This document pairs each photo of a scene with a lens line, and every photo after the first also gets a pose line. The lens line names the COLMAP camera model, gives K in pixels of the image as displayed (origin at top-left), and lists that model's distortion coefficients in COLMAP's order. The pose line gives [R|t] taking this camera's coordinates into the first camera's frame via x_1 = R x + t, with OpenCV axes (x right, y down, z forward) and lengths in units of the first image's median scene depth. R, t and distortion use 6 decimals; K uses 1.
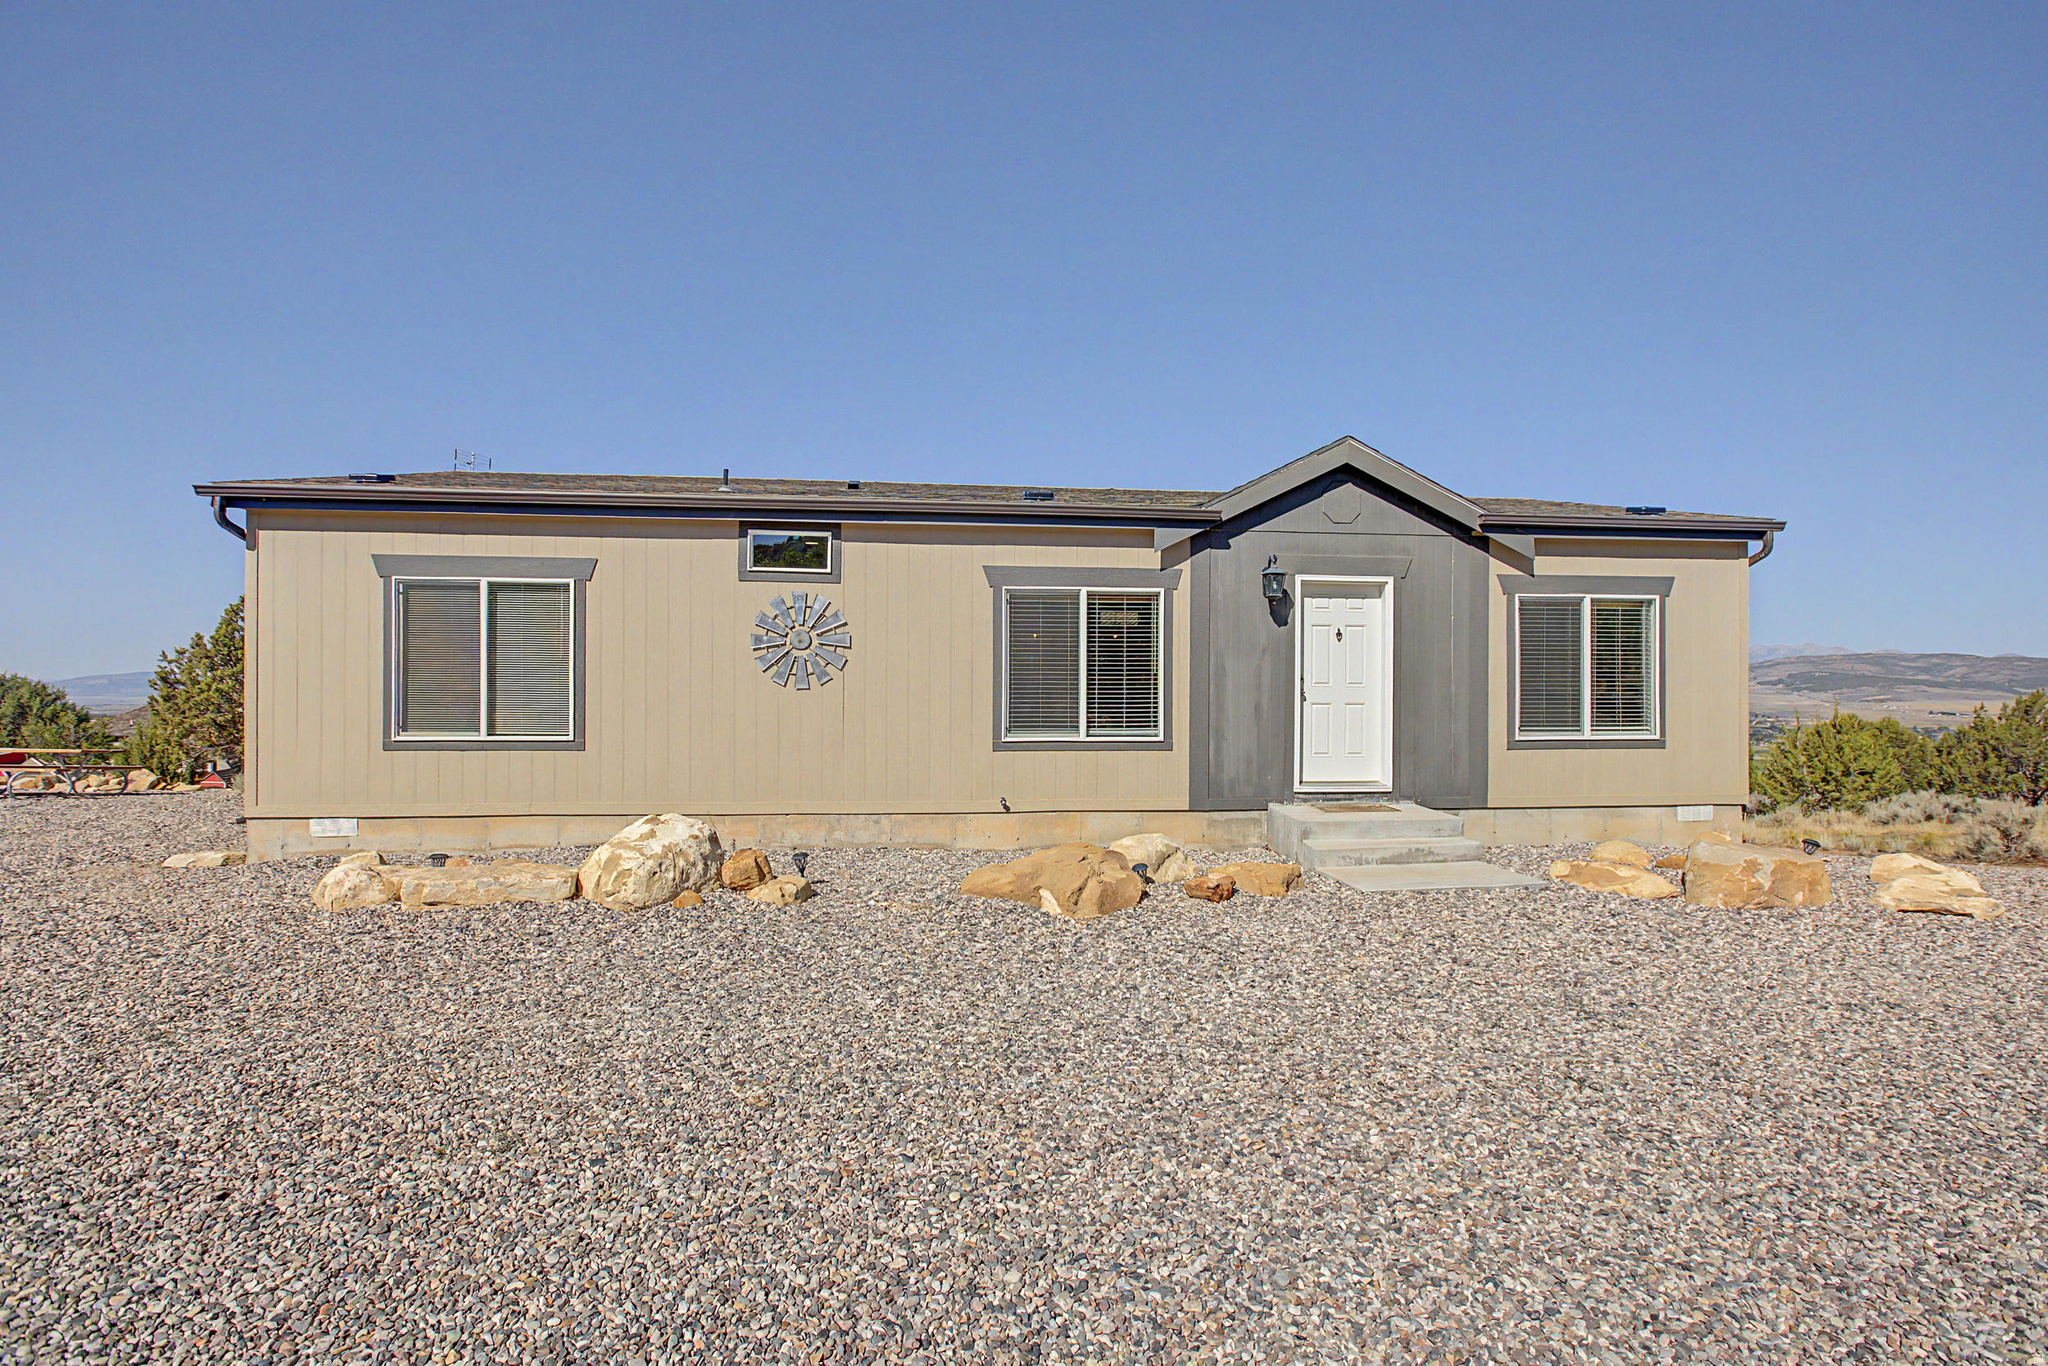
lens RADIAL K [[944.3, 0, 1016.3], [0, 944.3, 700.5], [0, 0, 1]] dist [-0.006313, 0.002107]
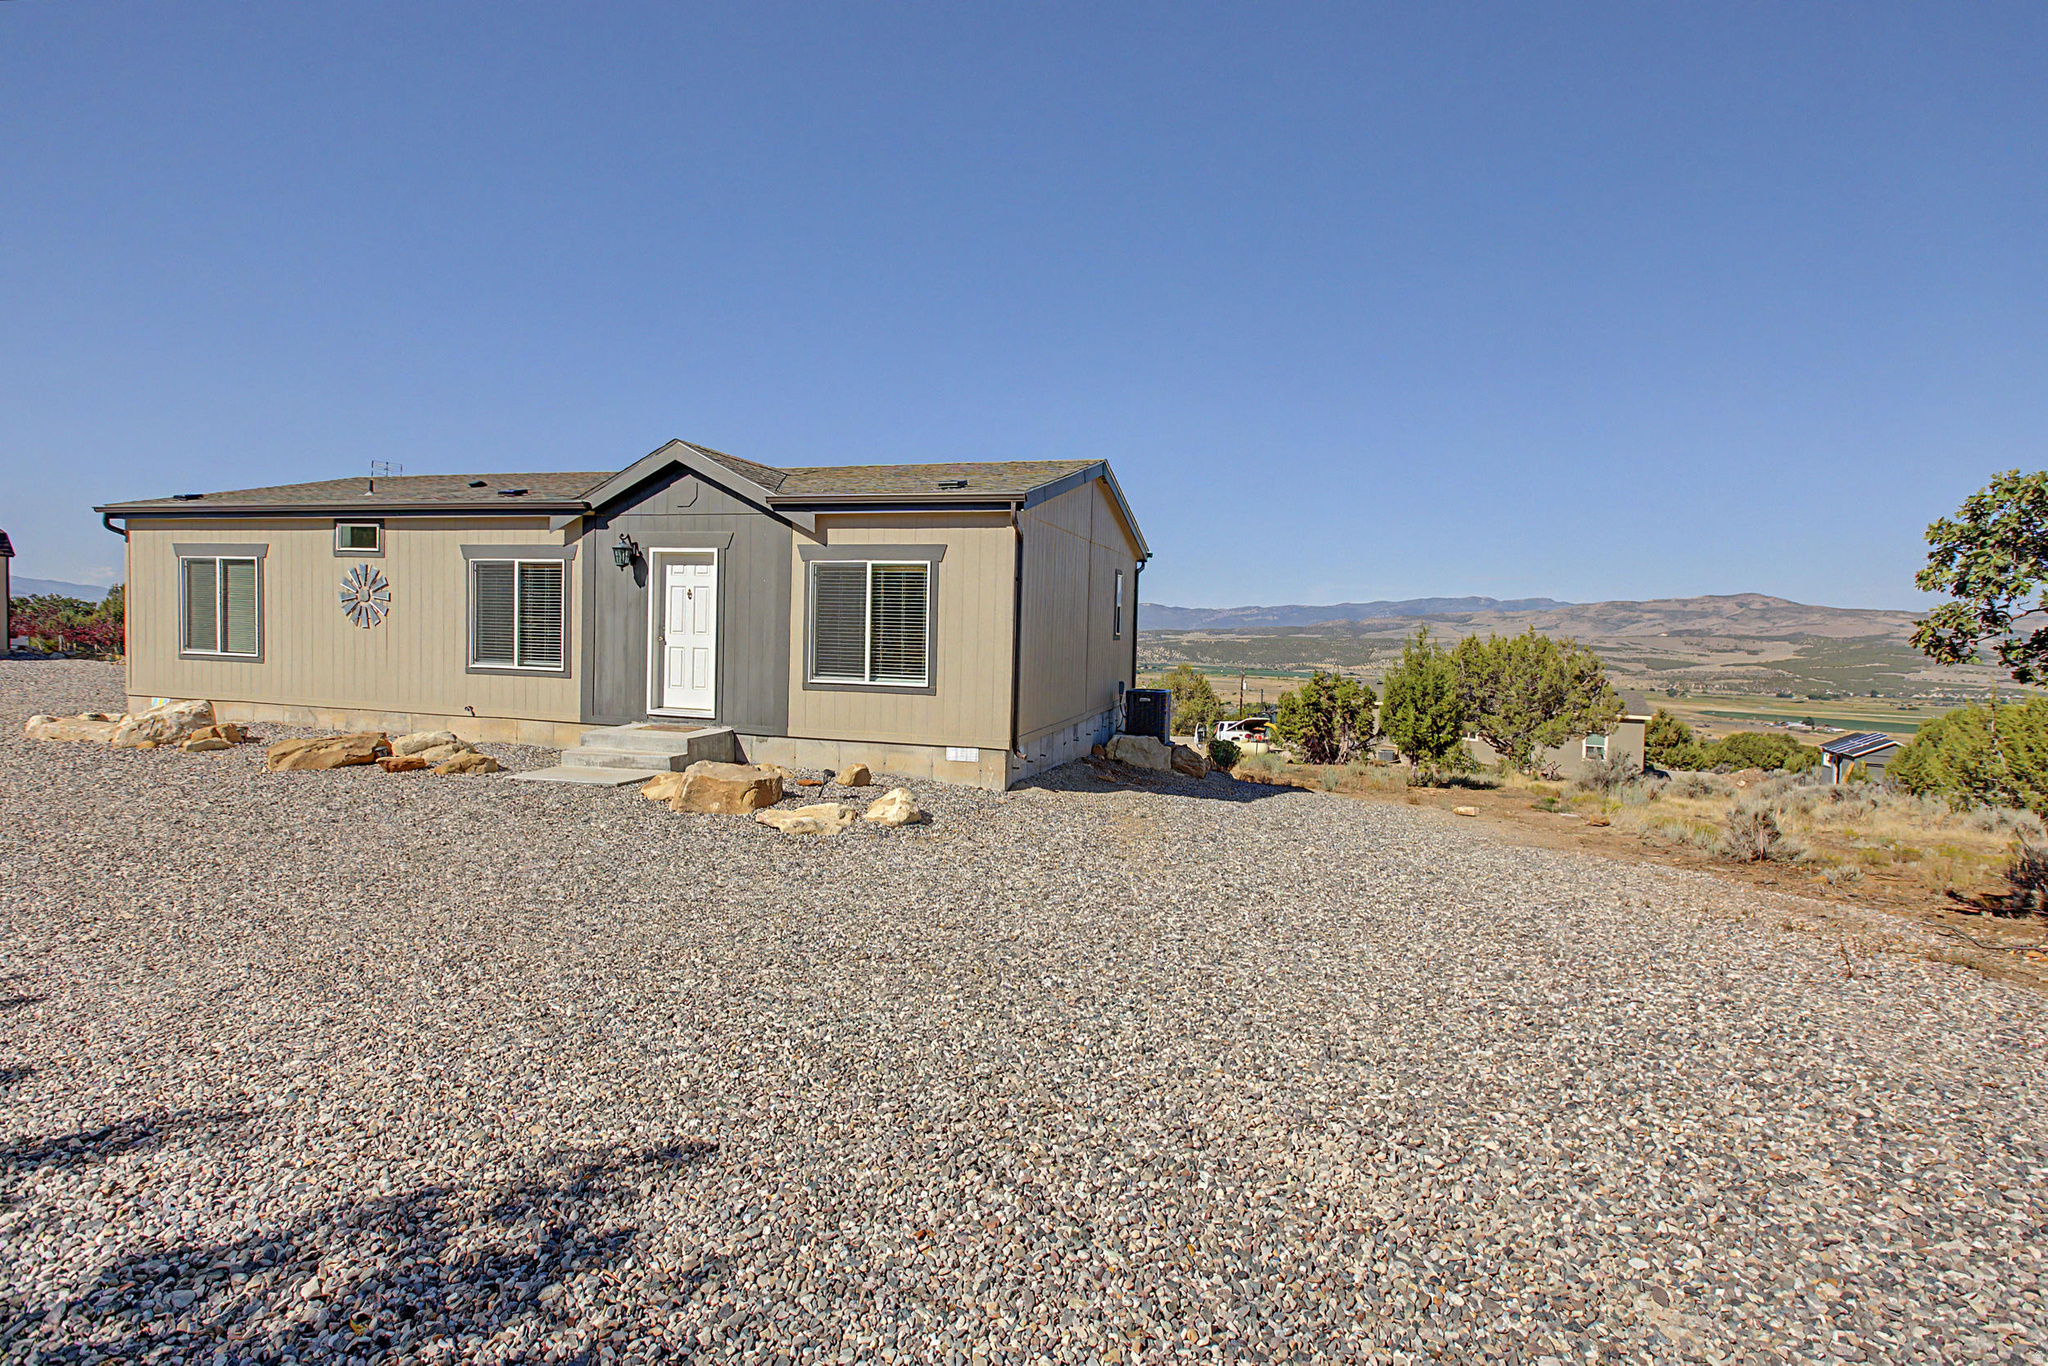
lens RADIAL K [[944.3, 0, 1044.5], [0, 944.3, 675.3], [0, 0, 1]] dist [-0.006313, 0.002107]
pose [[0.931498, 0.039297, -0.361618, 1.300003], [-0.024808, 0.998696, 0.044625, -0.029561], [0.362900, -0.032597, 0.931258, -0.018928]]
